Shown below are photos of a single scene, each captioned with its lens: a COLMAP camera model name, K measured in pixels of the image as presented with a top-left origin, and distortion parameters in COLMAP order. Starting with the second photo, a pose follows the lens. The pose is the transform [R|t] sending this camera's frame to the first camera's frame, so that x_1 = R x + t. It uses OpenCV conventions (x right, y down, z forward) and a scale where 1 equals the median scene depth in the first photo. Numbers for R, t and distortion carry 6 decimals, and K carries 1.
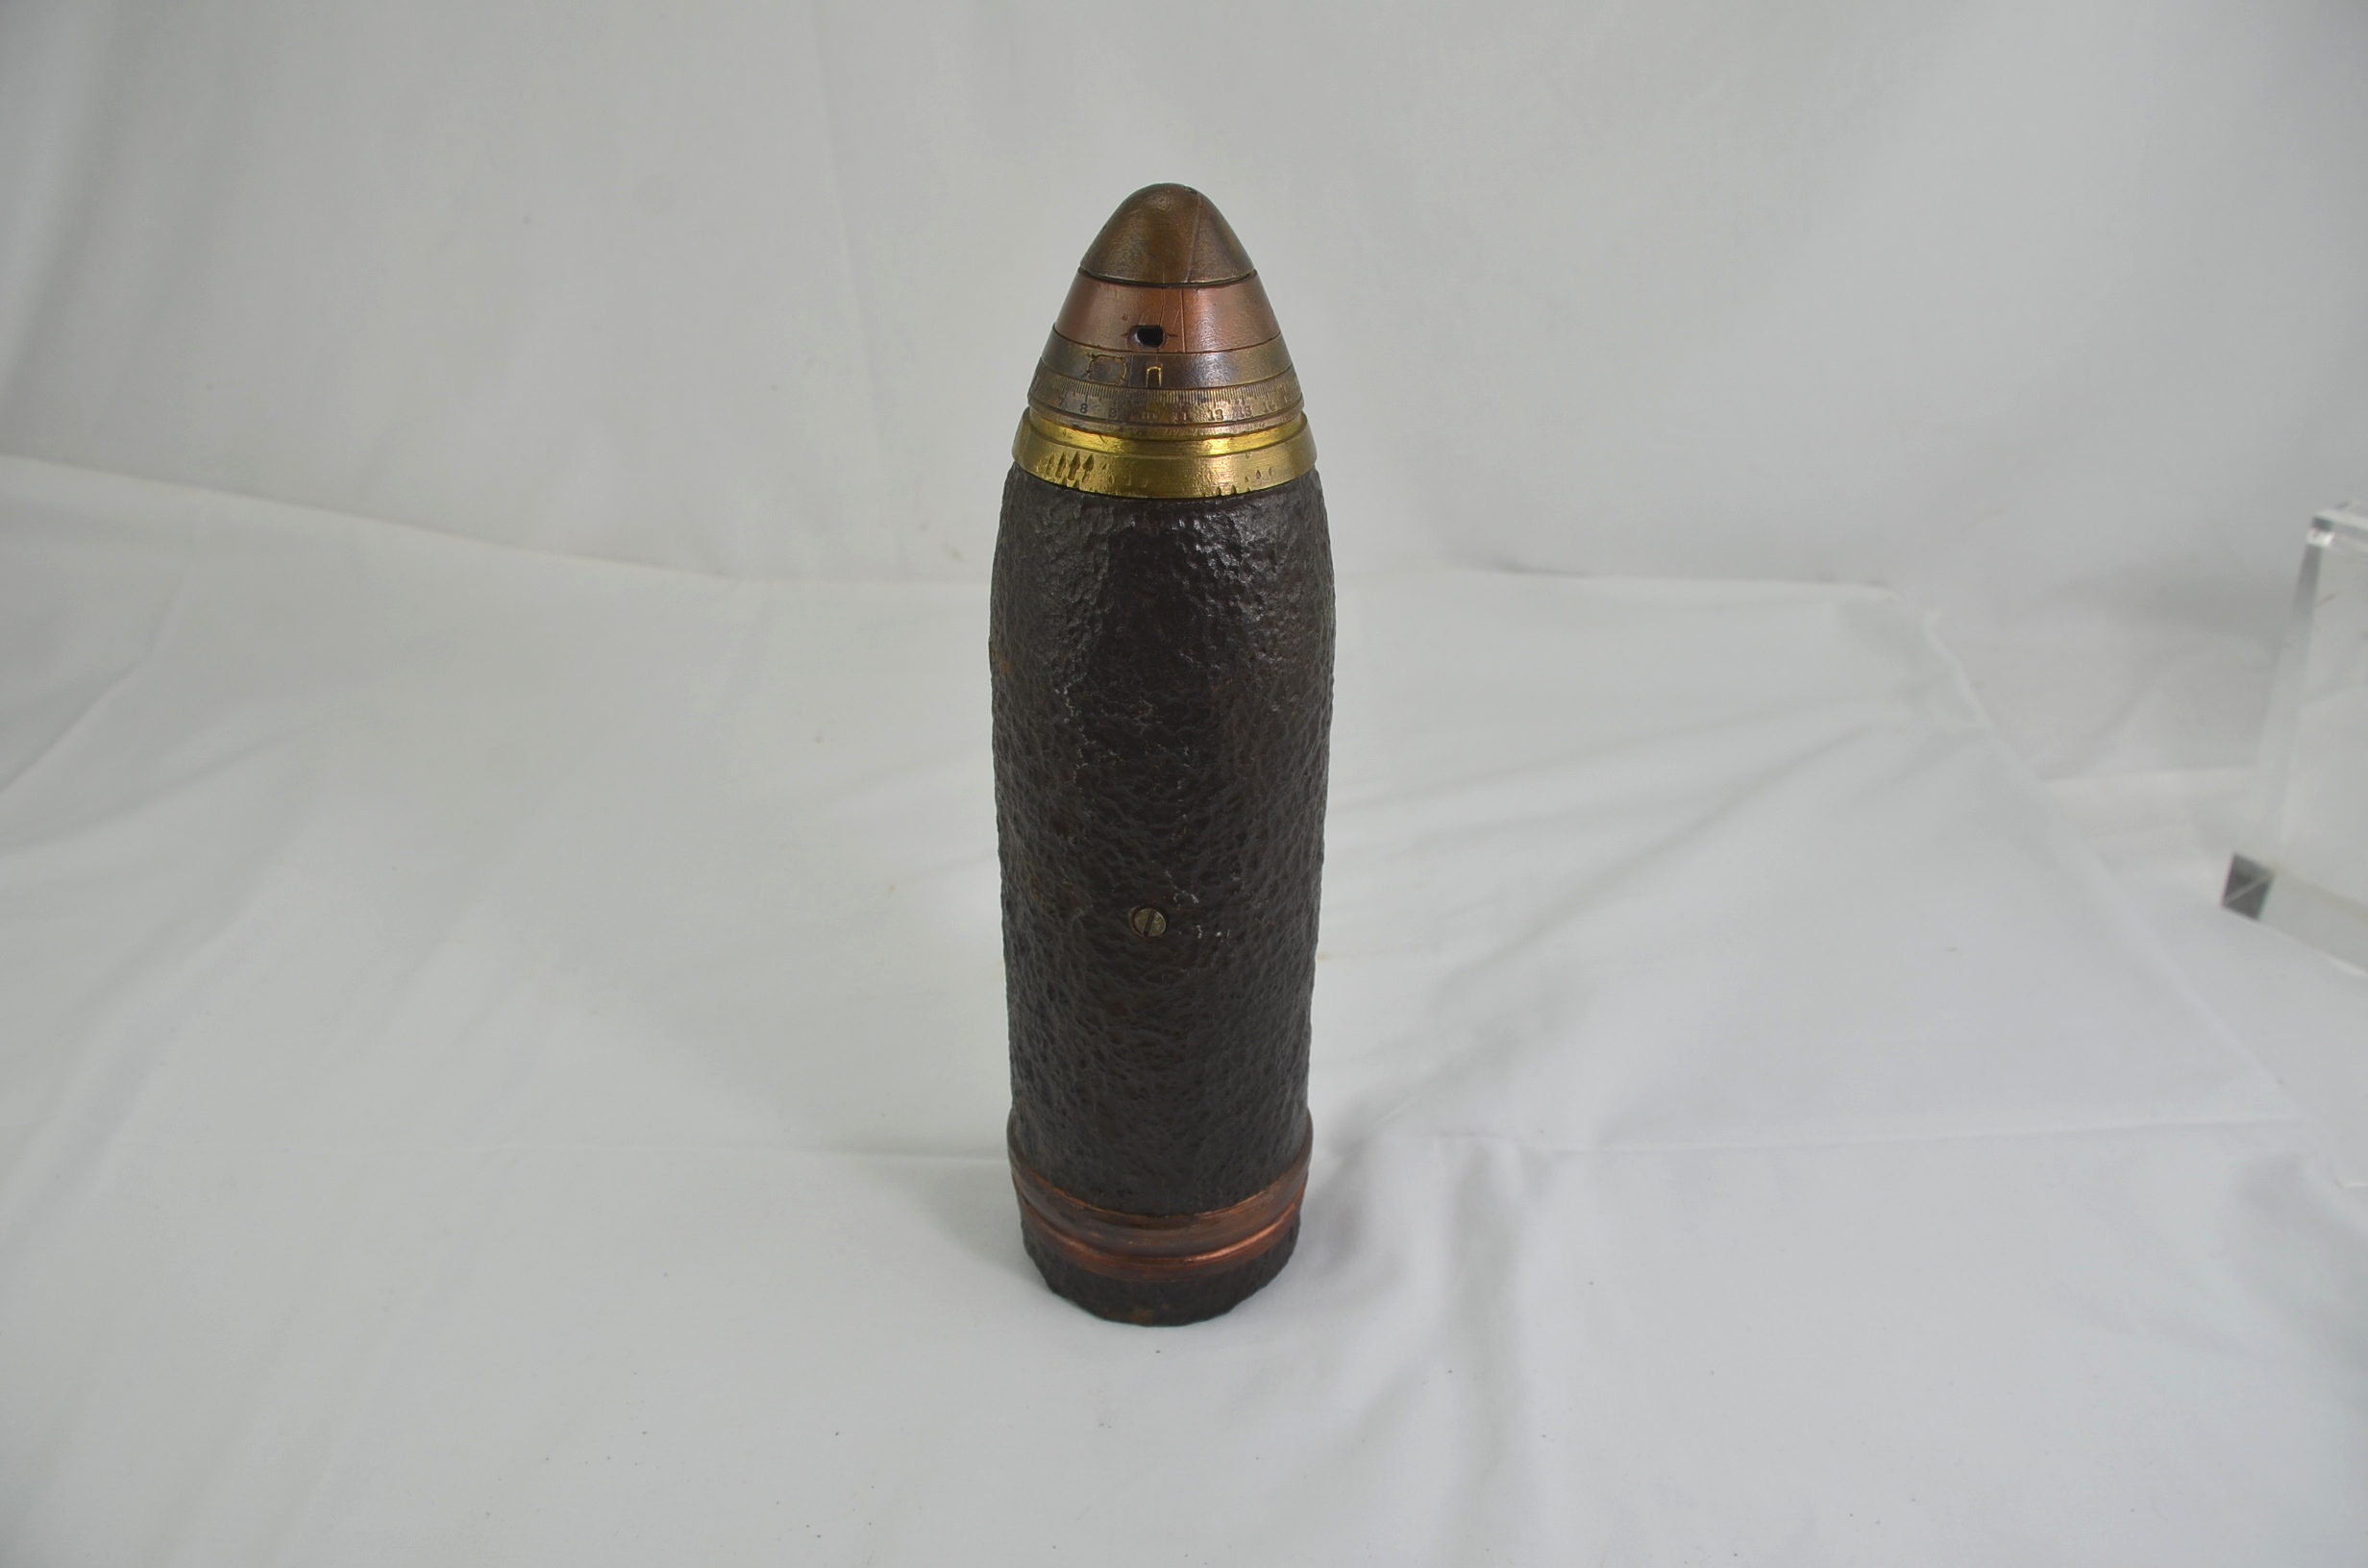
lens RADIAL K [[1782.2, 0, 1184.0], [0, 1782.2, 784.0], [0, 0, 1]] dist [-0.163676, 0.097724]
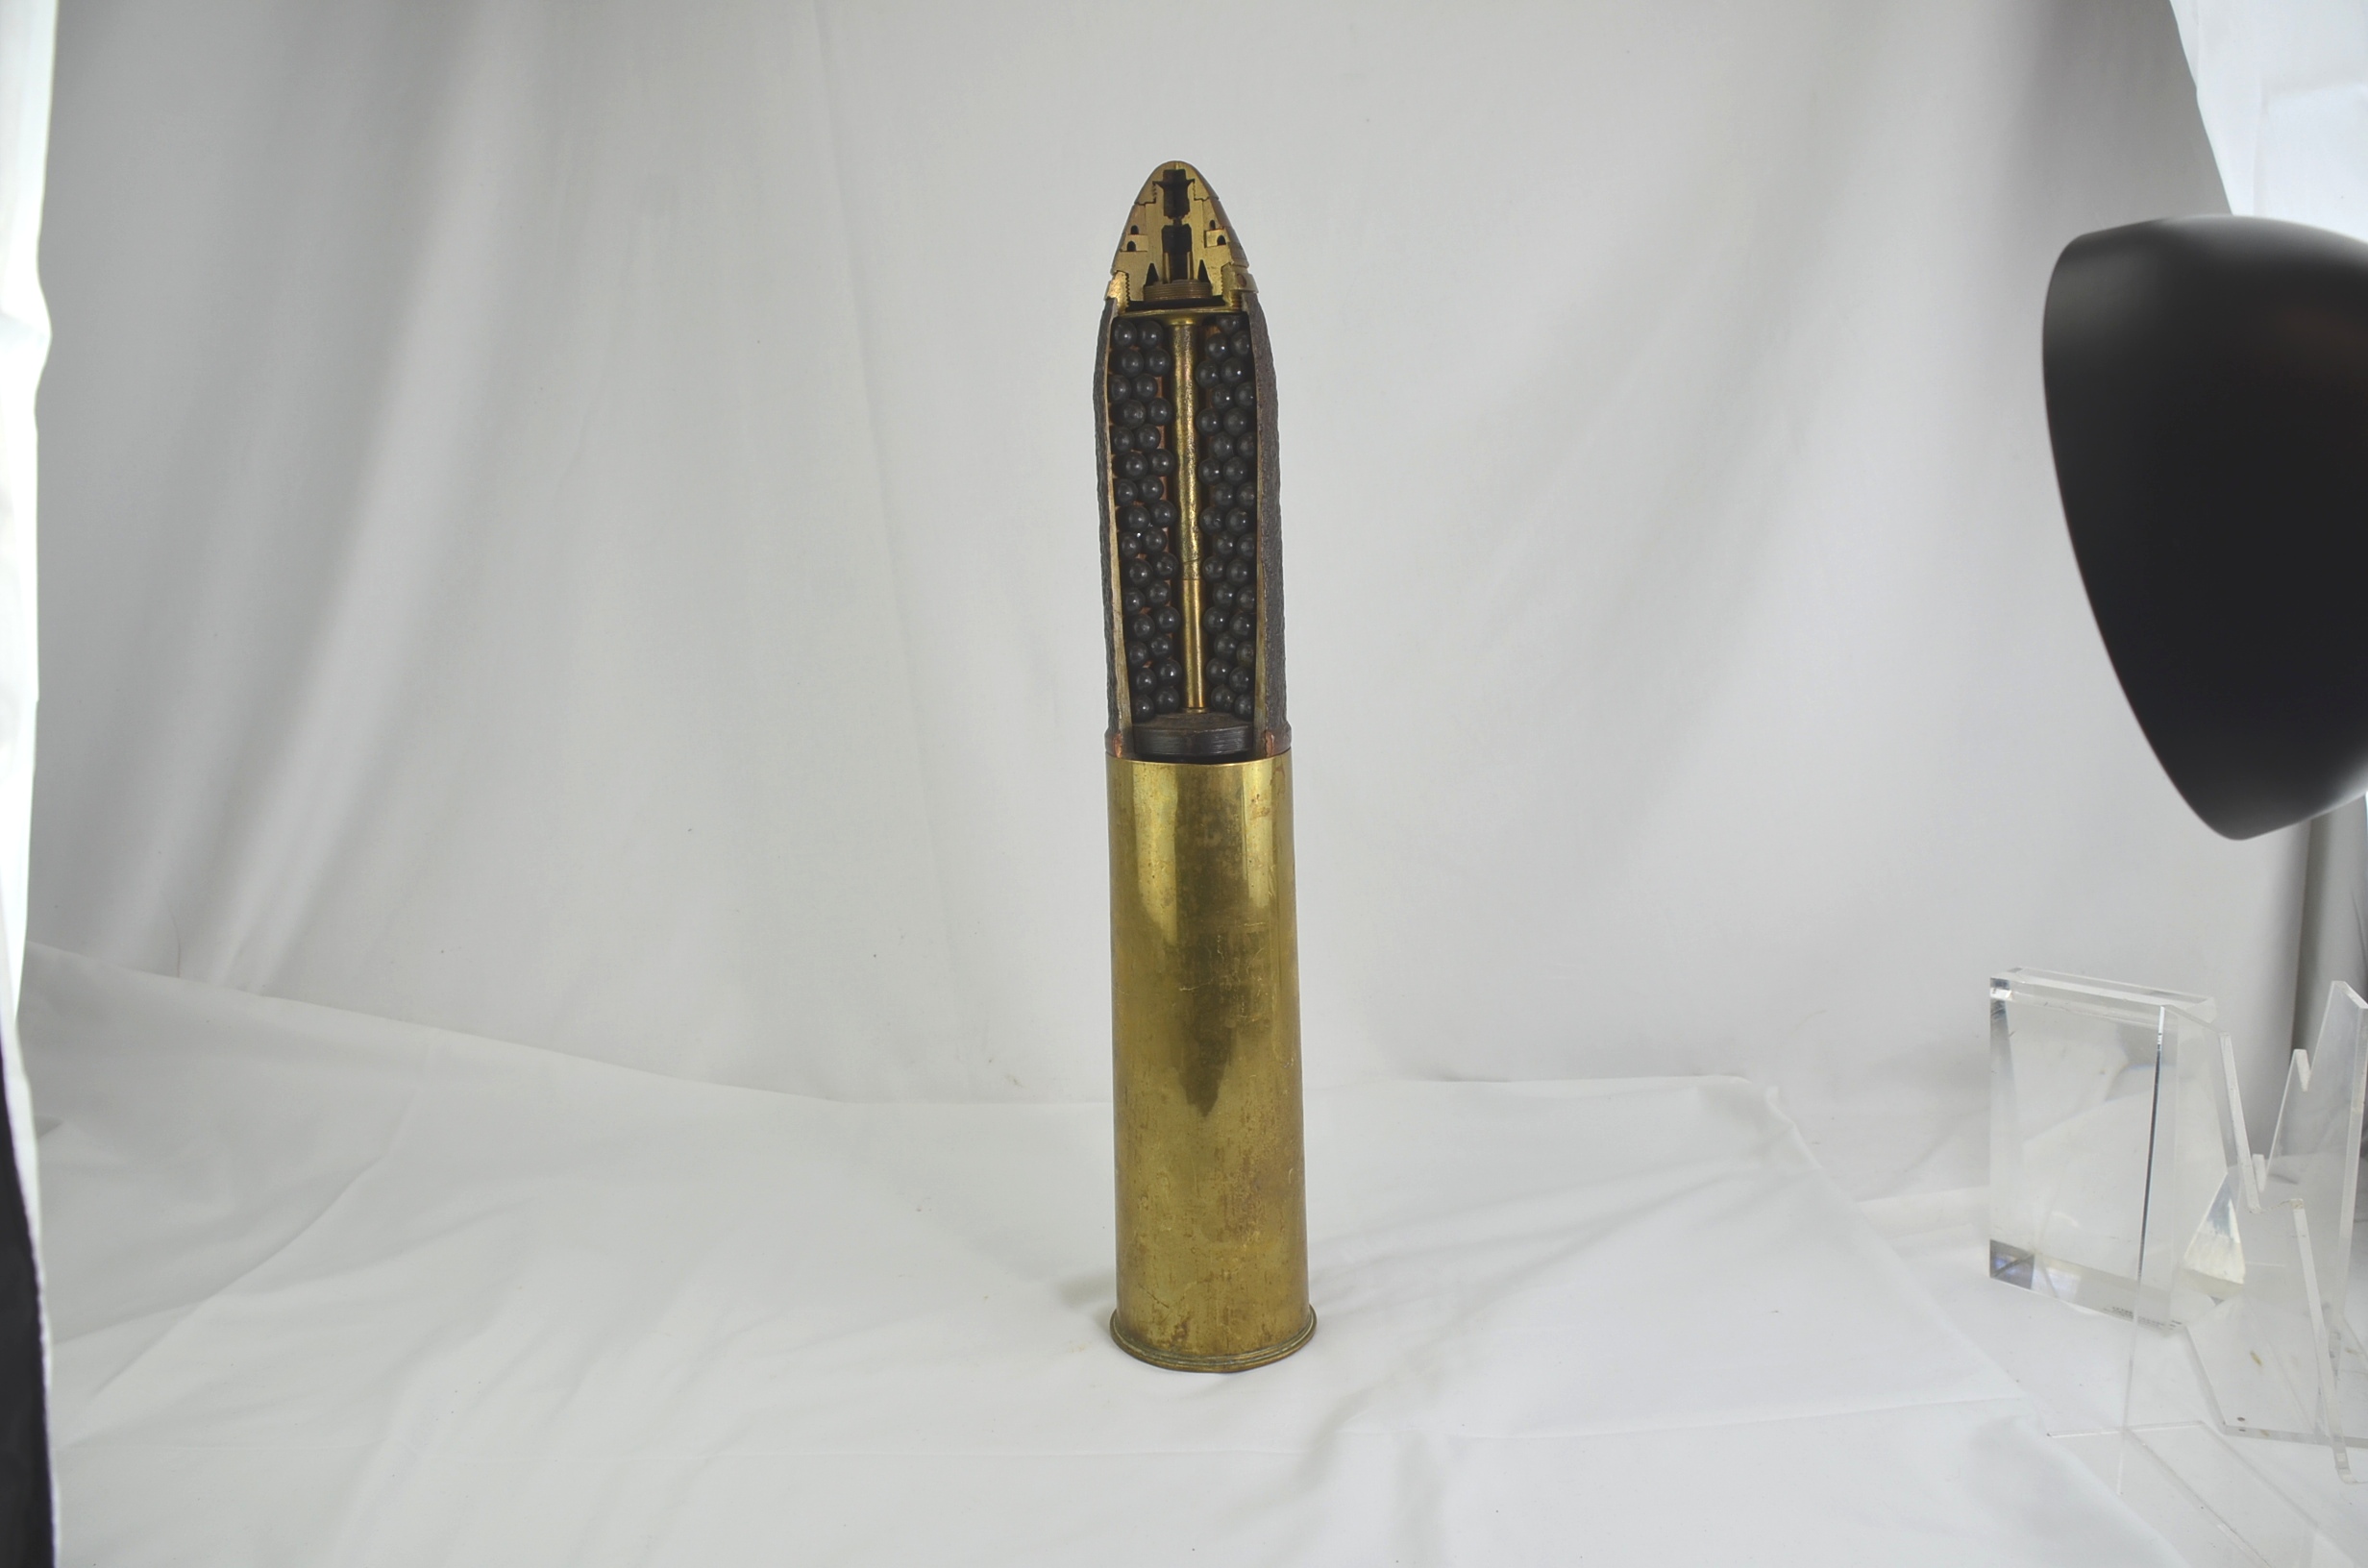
lens RADIAL K [[1782.2, 0, 1184.0], [0, 1782.2, 784.0], [0, 0, 1]] dist [-0.163676, 0.097724]
pose [[0.999622, -0.027101, 0.004637, -0.007943], [0.027077, 0.940997, -0.337330, 0.119493], [0.004778, 0.337329, 0.941375, -0.320451]]
